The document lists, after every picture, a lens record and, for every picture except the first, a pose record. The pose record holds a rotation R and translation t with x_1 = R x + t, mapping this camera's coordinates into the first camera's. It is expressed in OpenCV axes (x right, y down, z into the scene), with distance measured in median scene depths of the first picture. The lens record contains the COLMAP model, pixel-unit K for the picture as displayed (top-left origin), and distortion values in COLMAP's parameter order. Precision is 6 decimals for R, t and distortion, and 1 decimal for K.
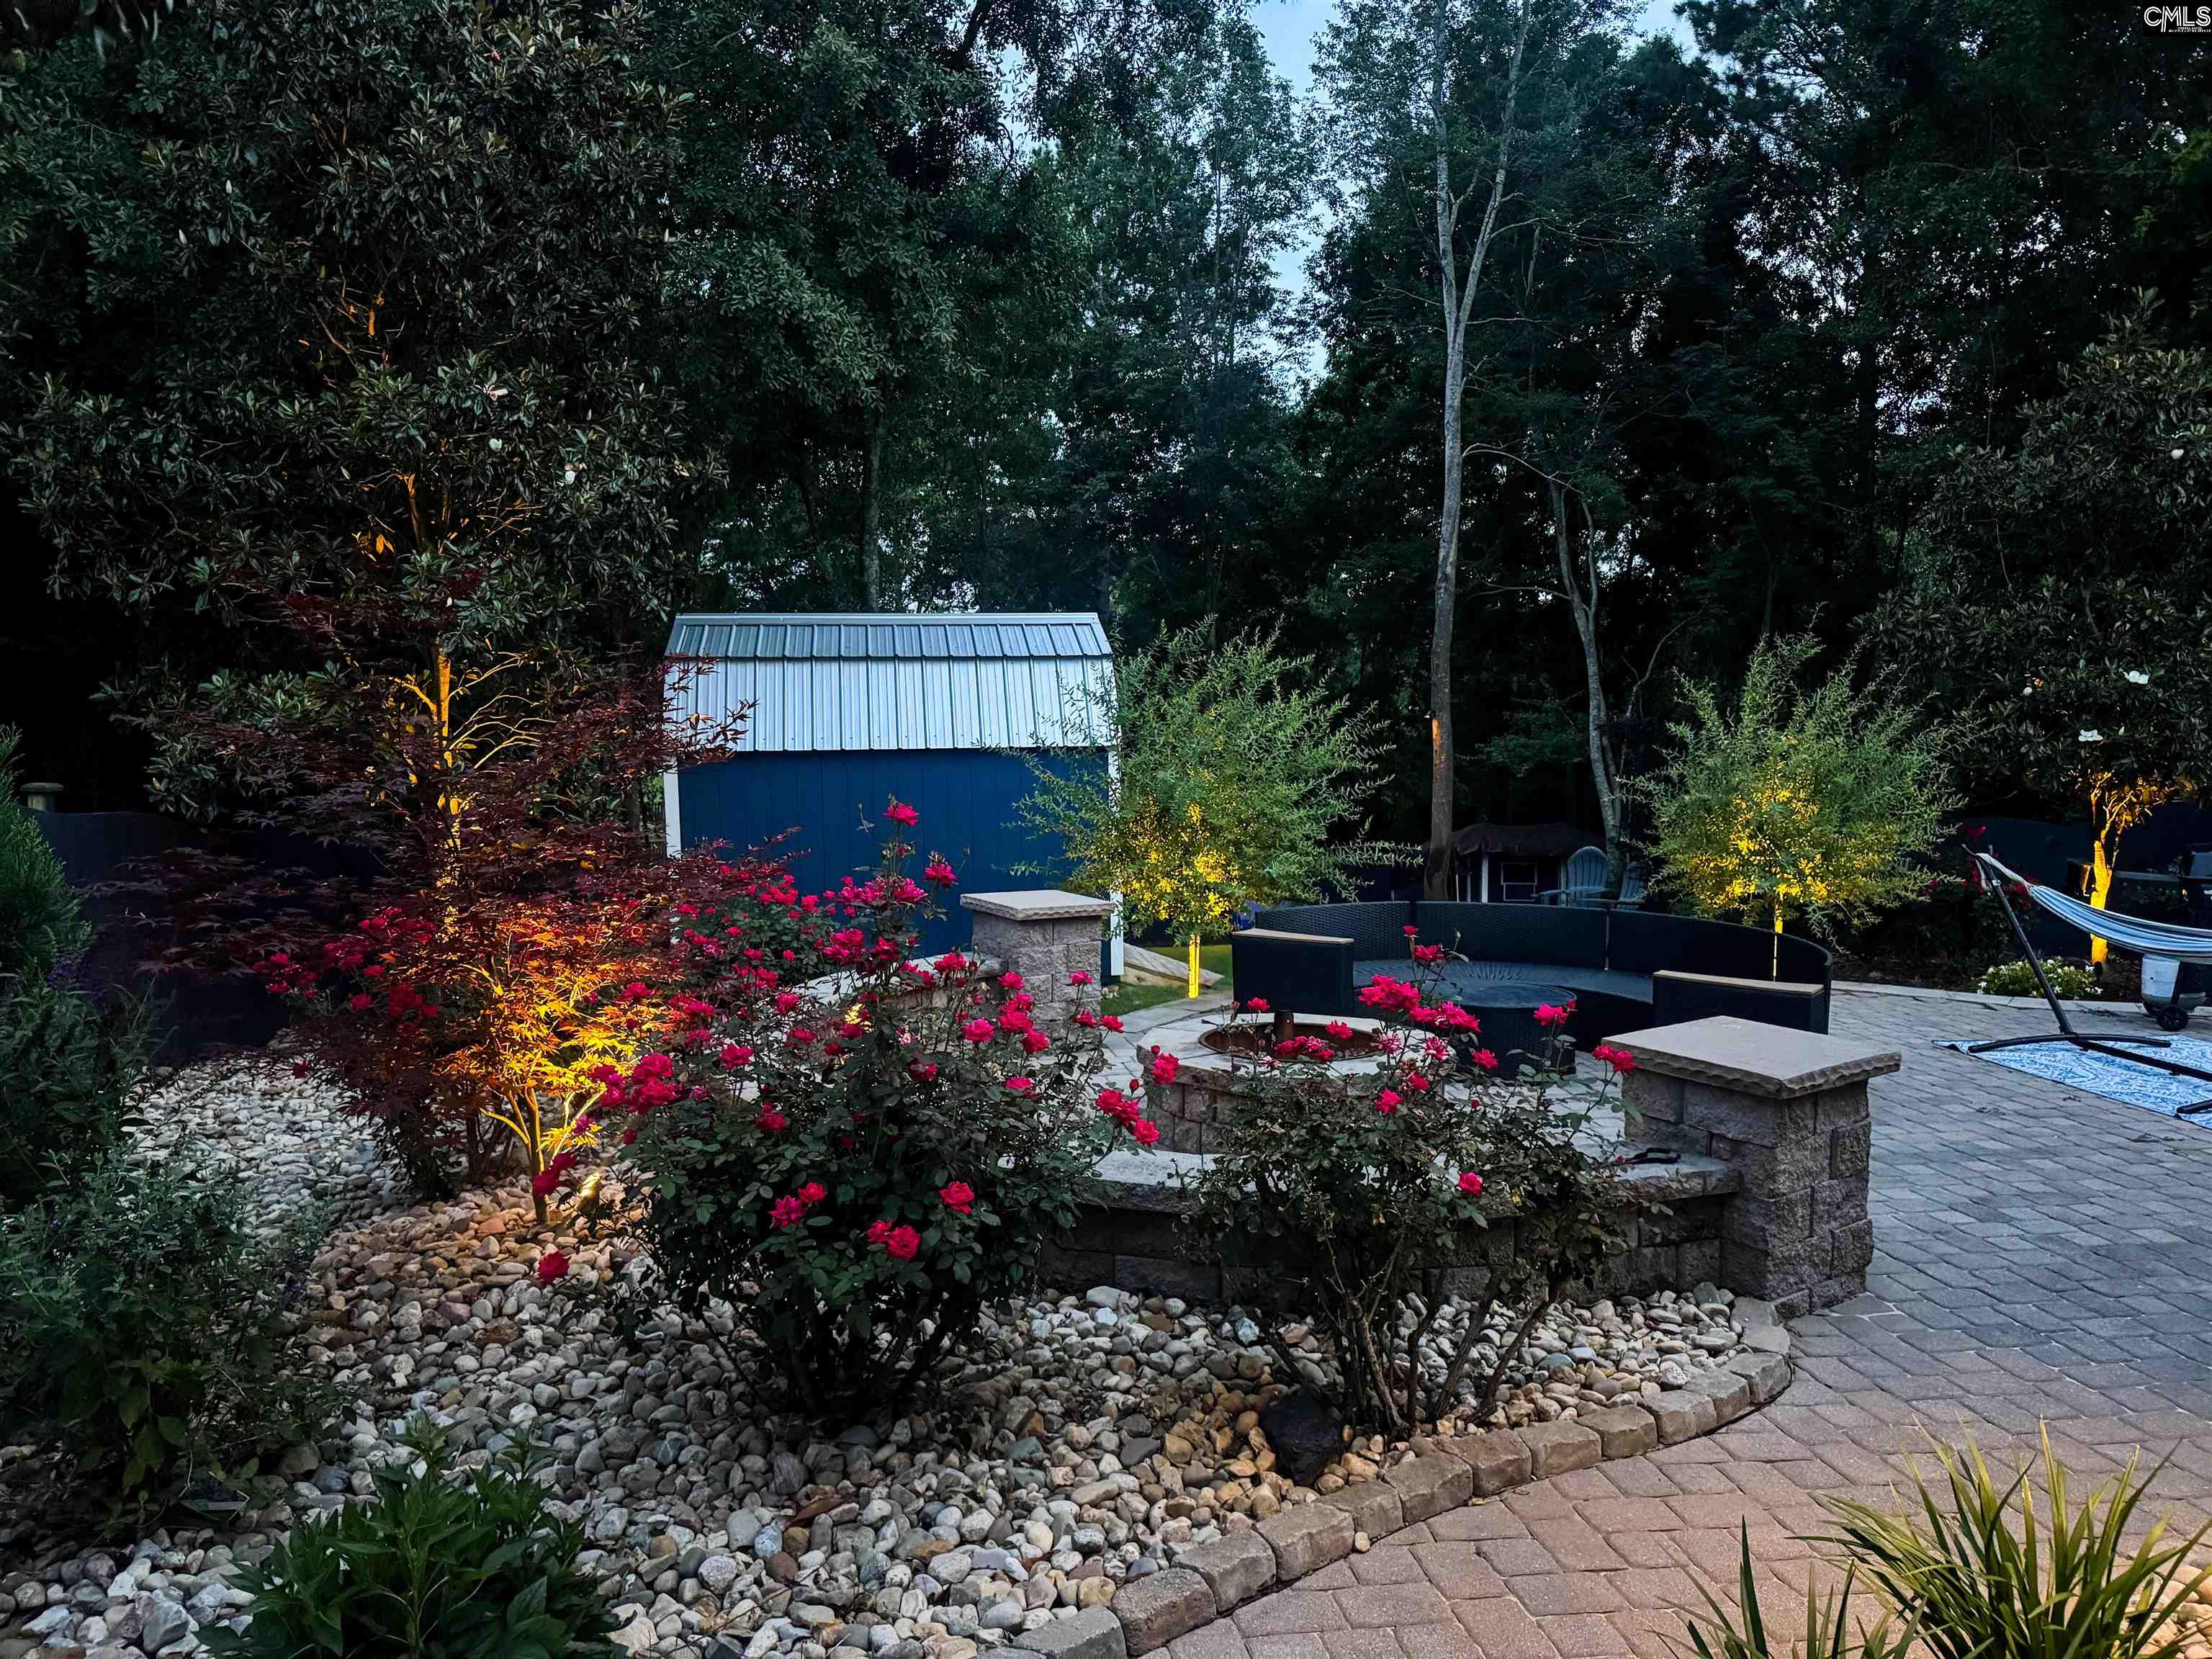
lens RADIAL K [[1541.5, 0, 1106.0], [0, 1541.5, 829.5], [0, 0, 1]] dist [0.032701, -0.036328]
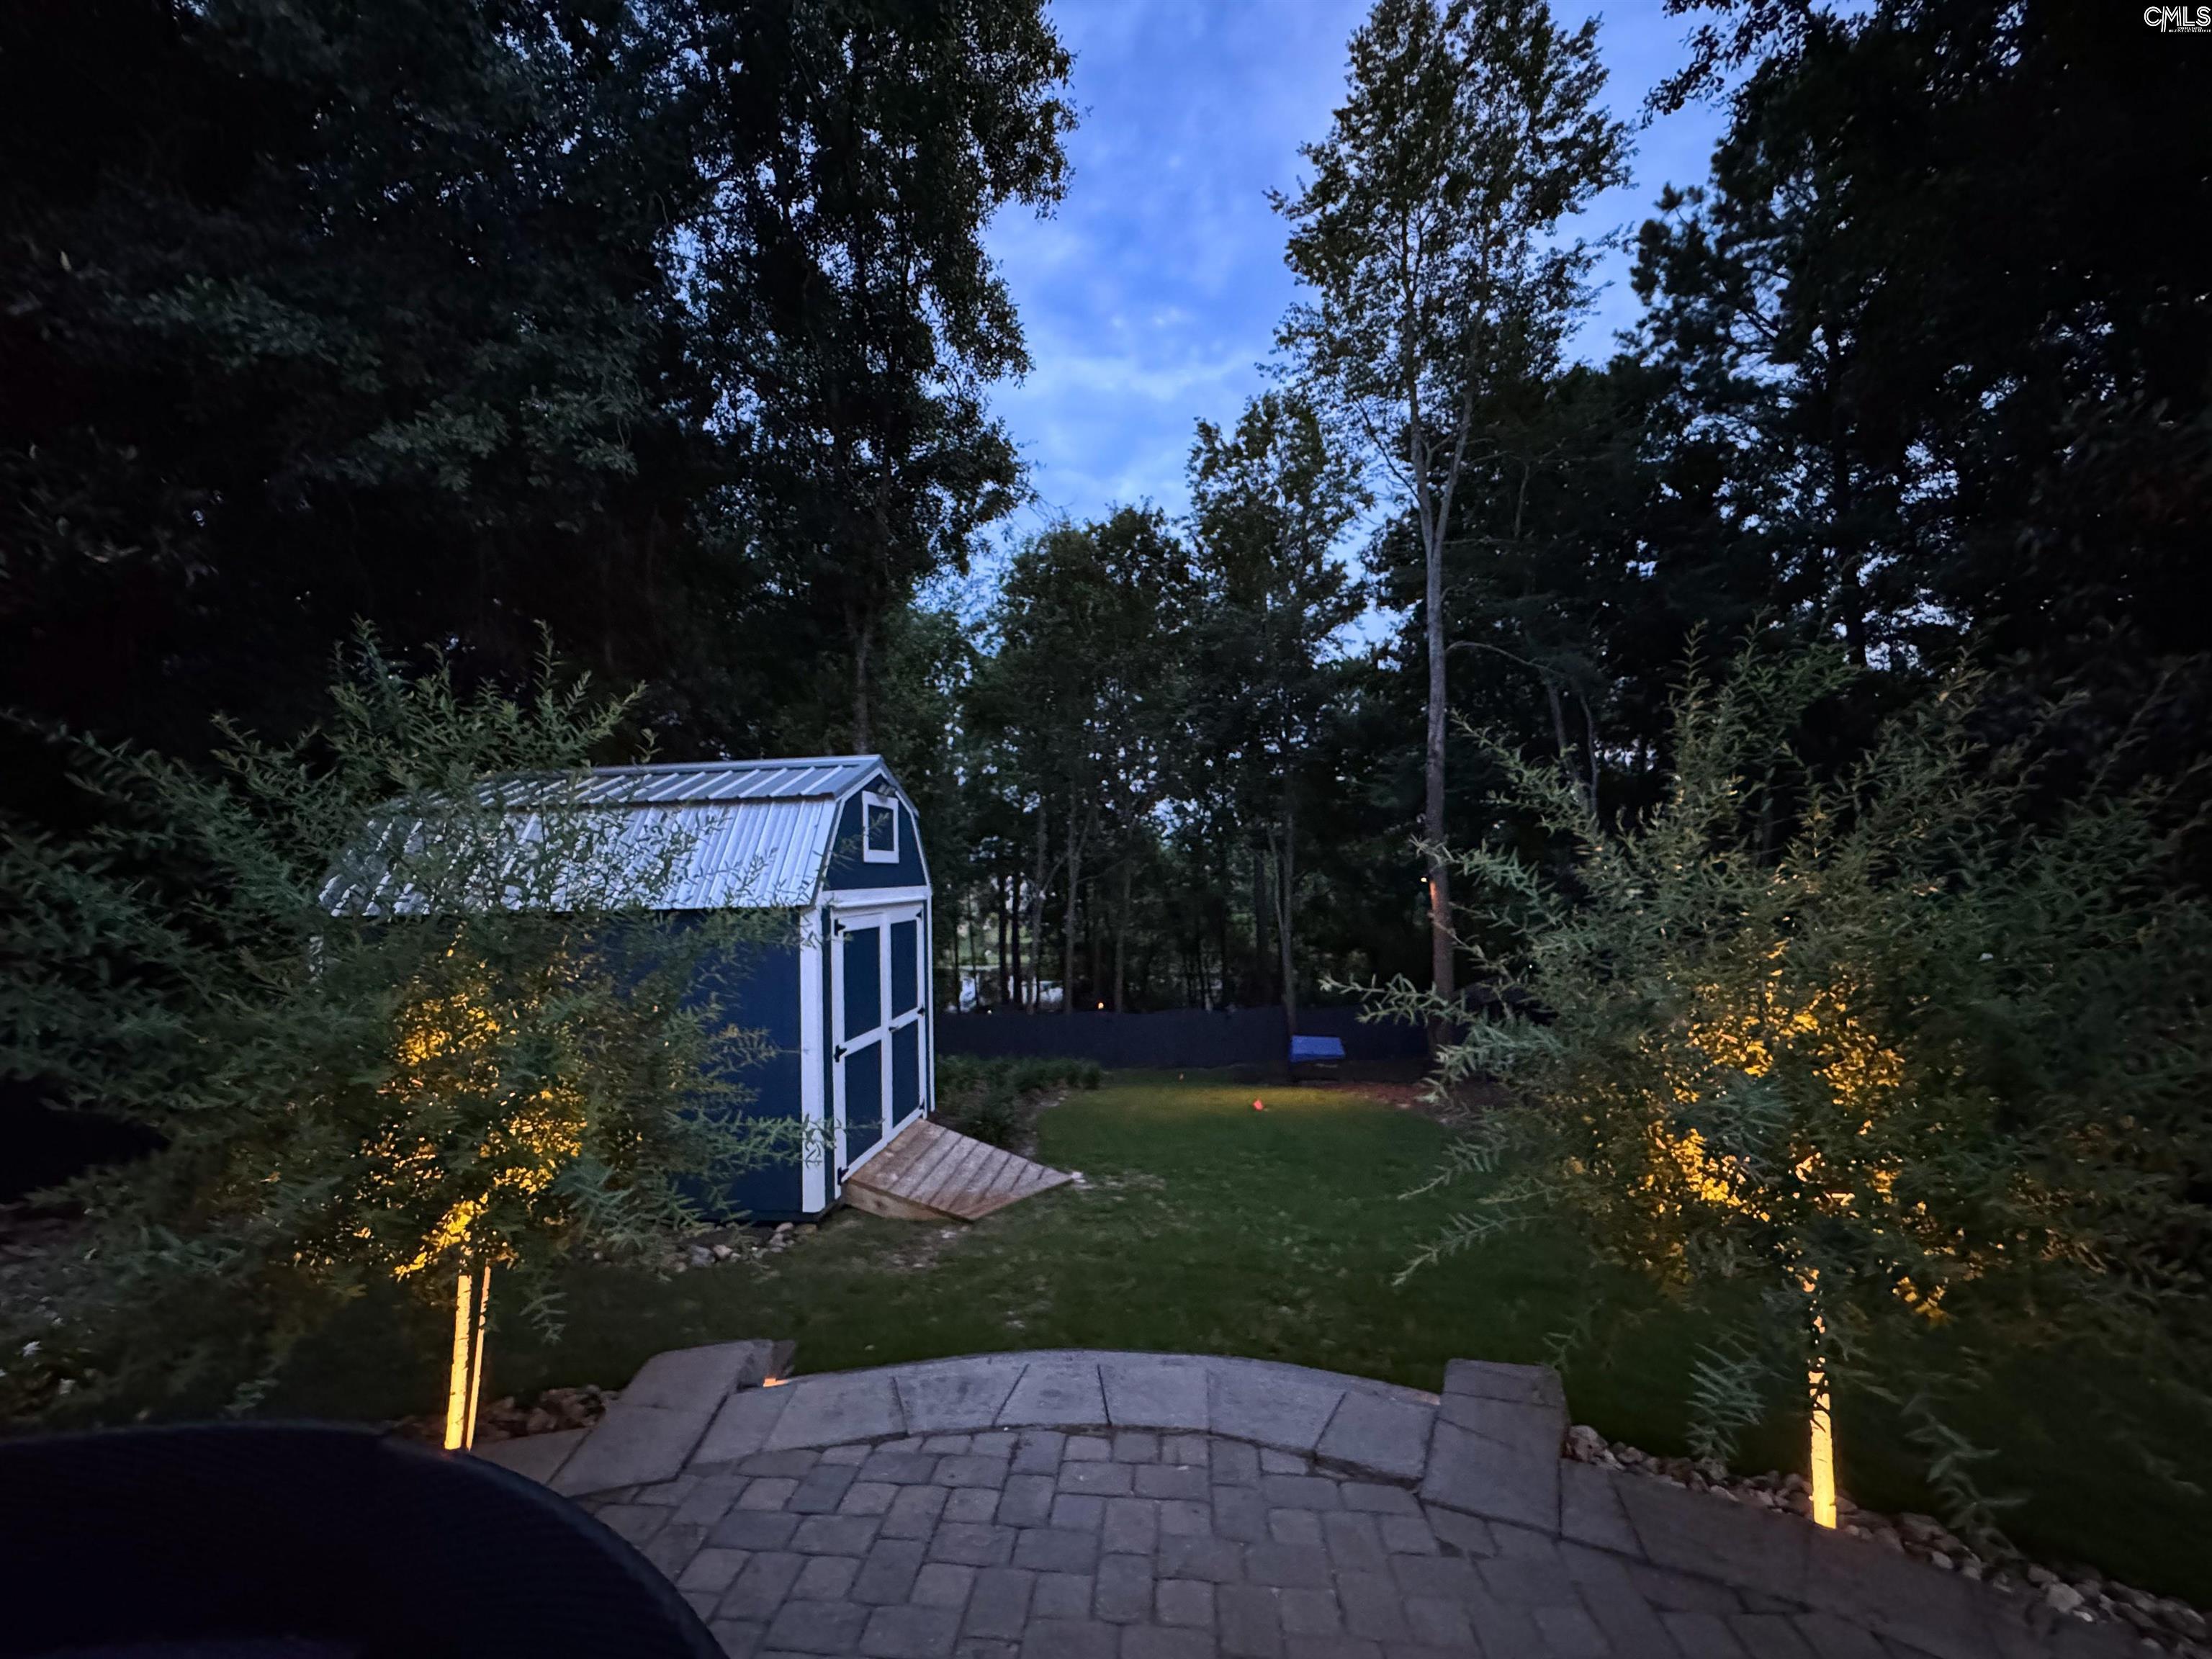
lens RADIAL K [[887.1, 0, 1102.4], [0, 887.1, 825.6], [0, 0, 1]] dist [-0.001493, -0.000390]
pose [[0.967818, -0.027100, -0.250189, 0.400612], [-0.010135, 0.989181, -0.146350, -0.045861], [0.251449, 0.144176, 0.957072, 0.906132]]
